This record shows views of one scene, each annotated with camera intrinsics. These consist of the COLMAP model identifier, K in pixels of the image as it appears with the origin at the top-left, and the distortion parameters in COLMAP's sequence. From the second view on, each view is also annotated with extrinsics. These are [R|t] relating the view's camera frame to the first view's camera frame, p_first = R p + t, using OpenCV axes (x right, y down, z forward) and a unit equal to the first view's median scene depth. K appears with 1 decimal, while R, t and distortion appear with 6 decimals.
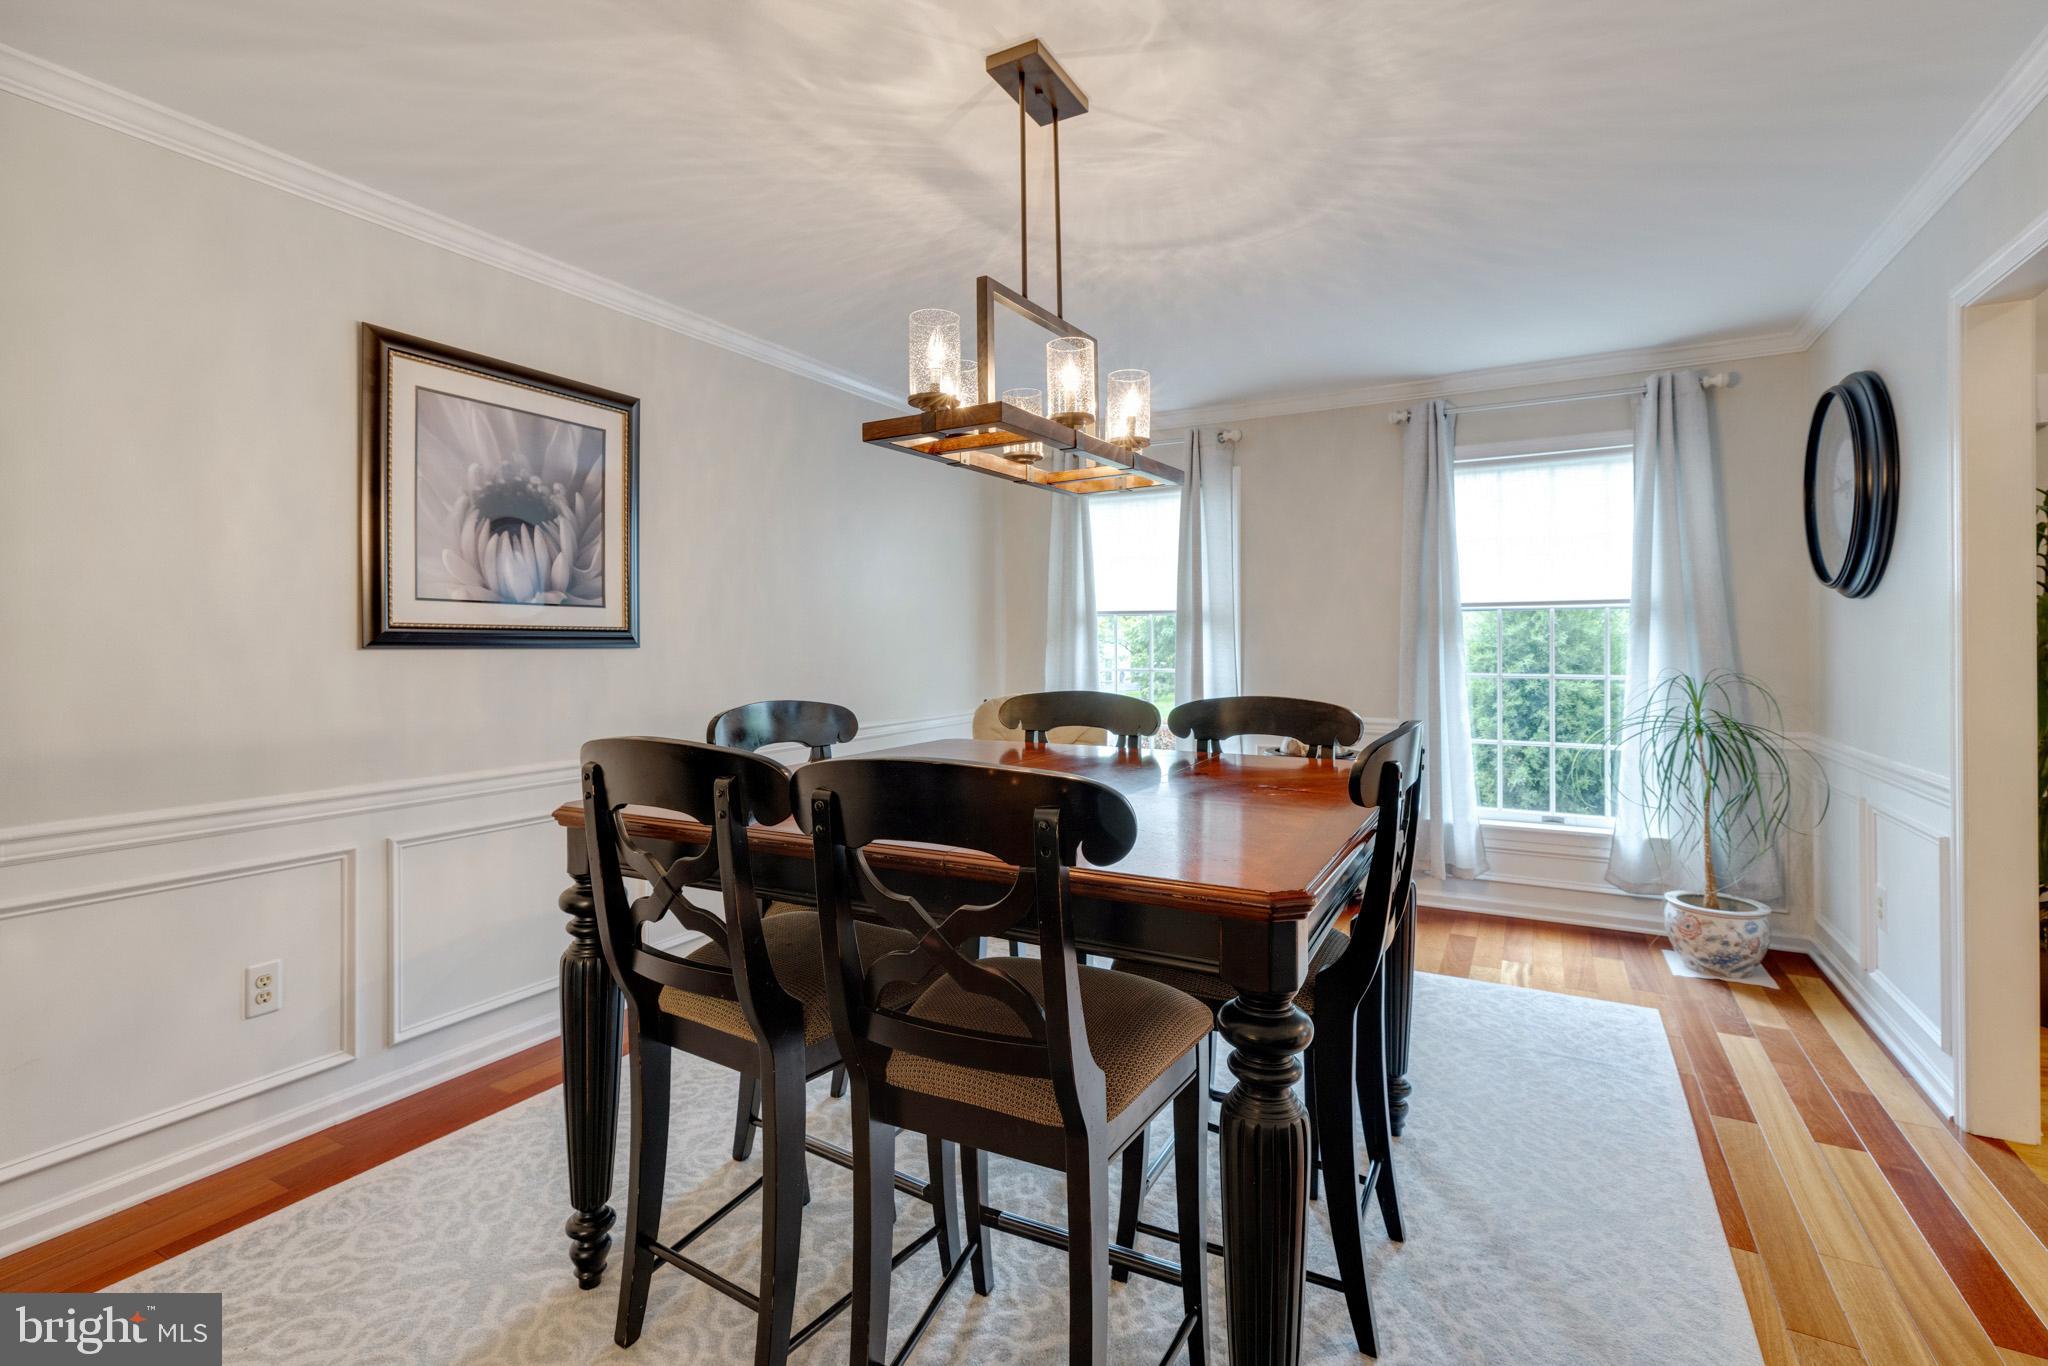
lens RADIAL K [[929.7, 0, 1025.0], [0, 929.7, 642.0], [0, 0, 1]] dist [0.002285, -0.000167]
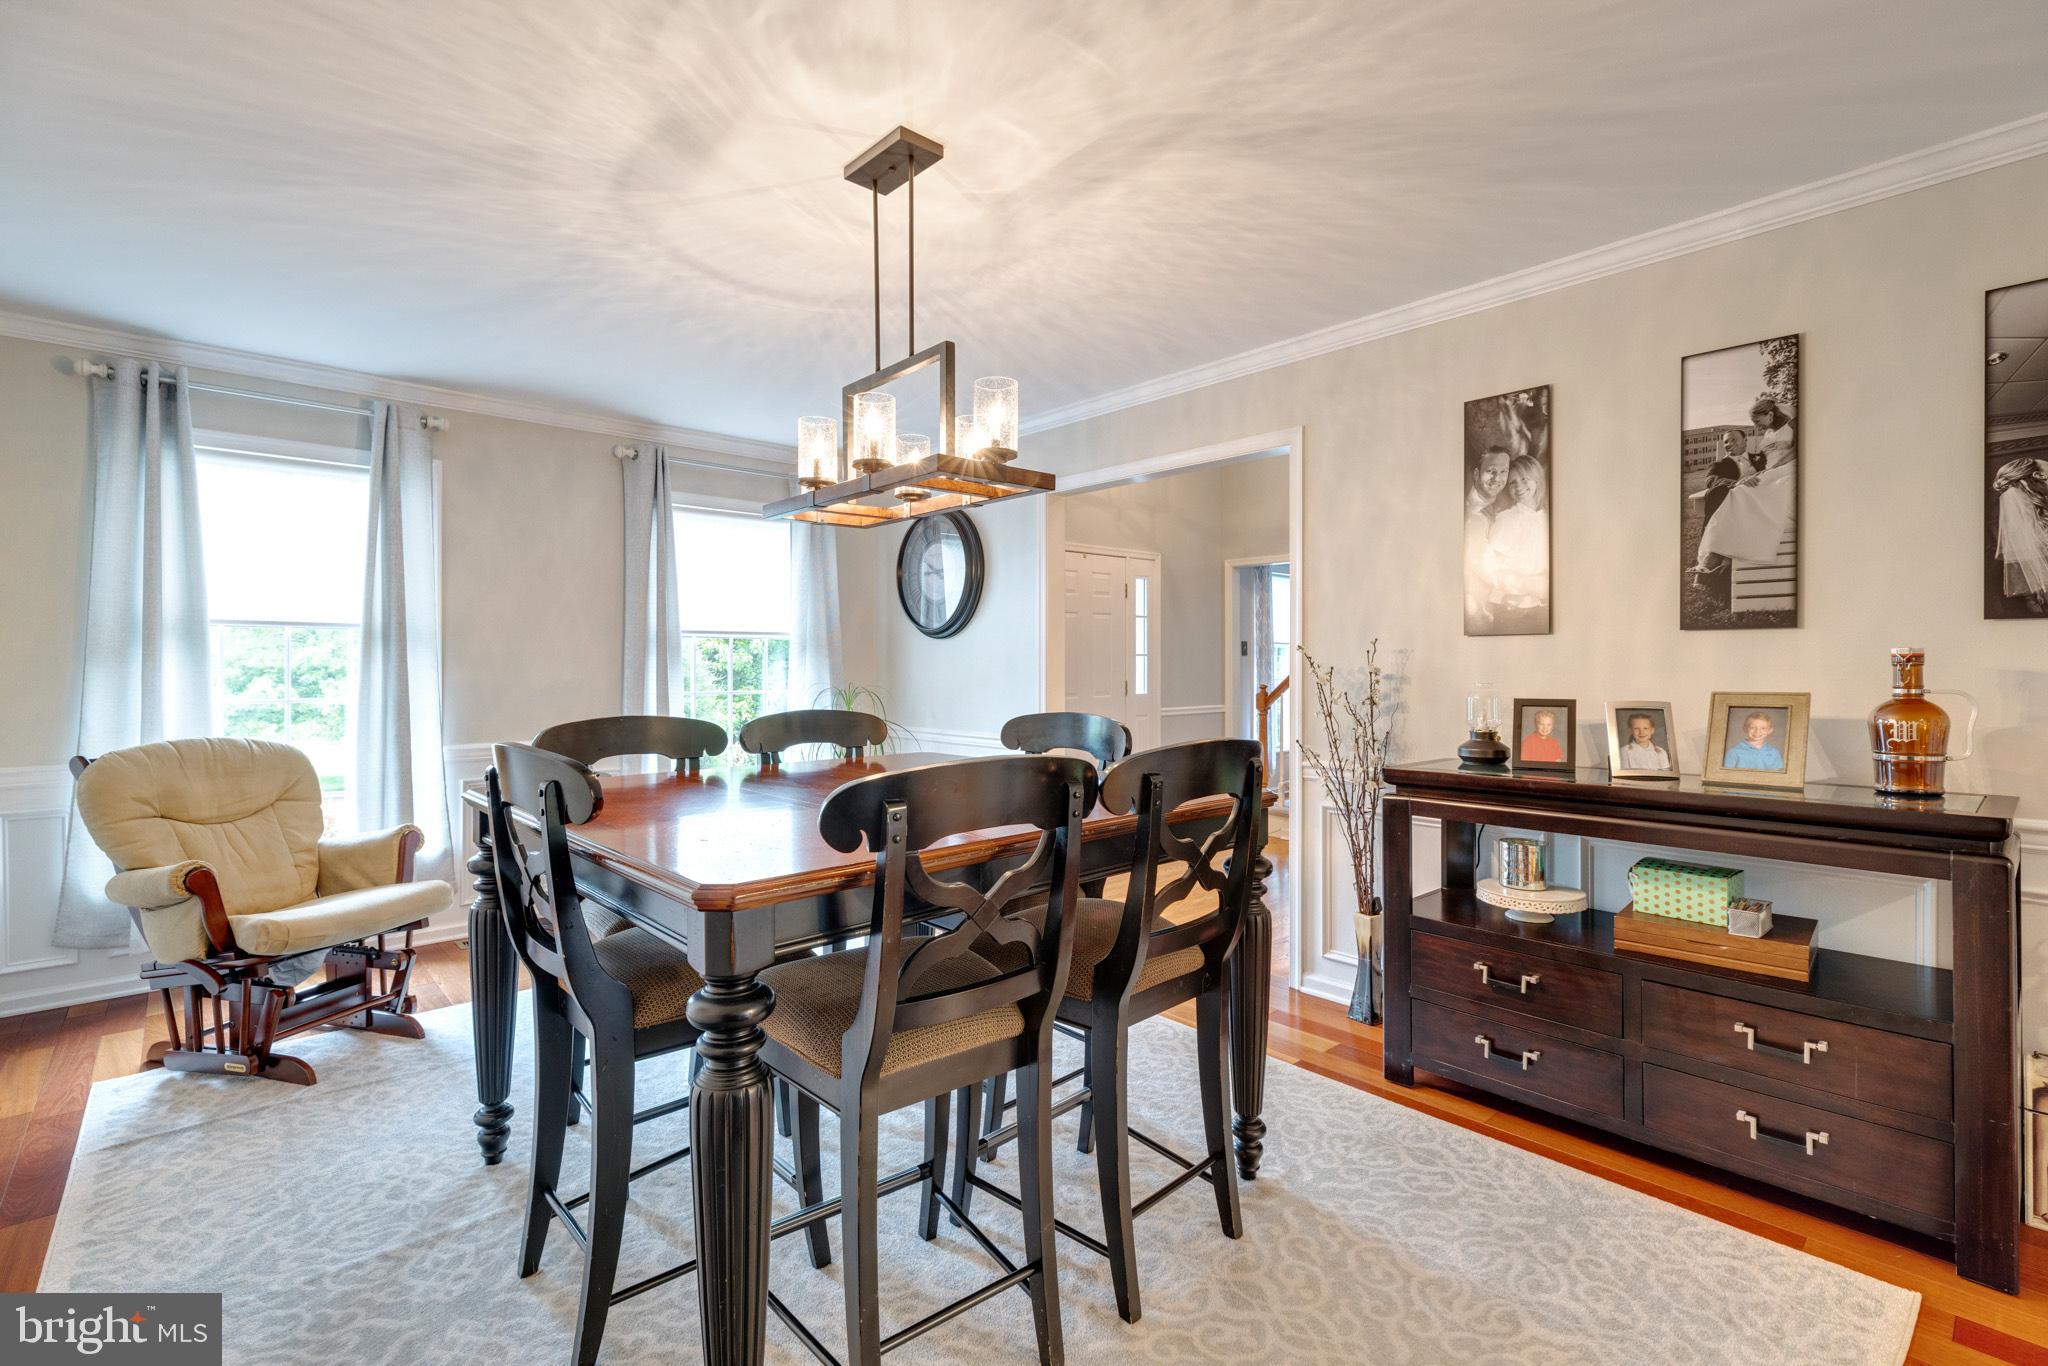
lens RADIAL K [[929.7, 0, 1028.3], [0, 929.7, 670.8], [0, 0, 1]] dist [0.002285, -0.000167]
pose [[0.315958, 0.000901, 0.948773, -0.711992], [-0.002729, 0.999996, -0.000041, 0.008381], [-0.948769, -0.002576, 0.315959, 0.352381]]
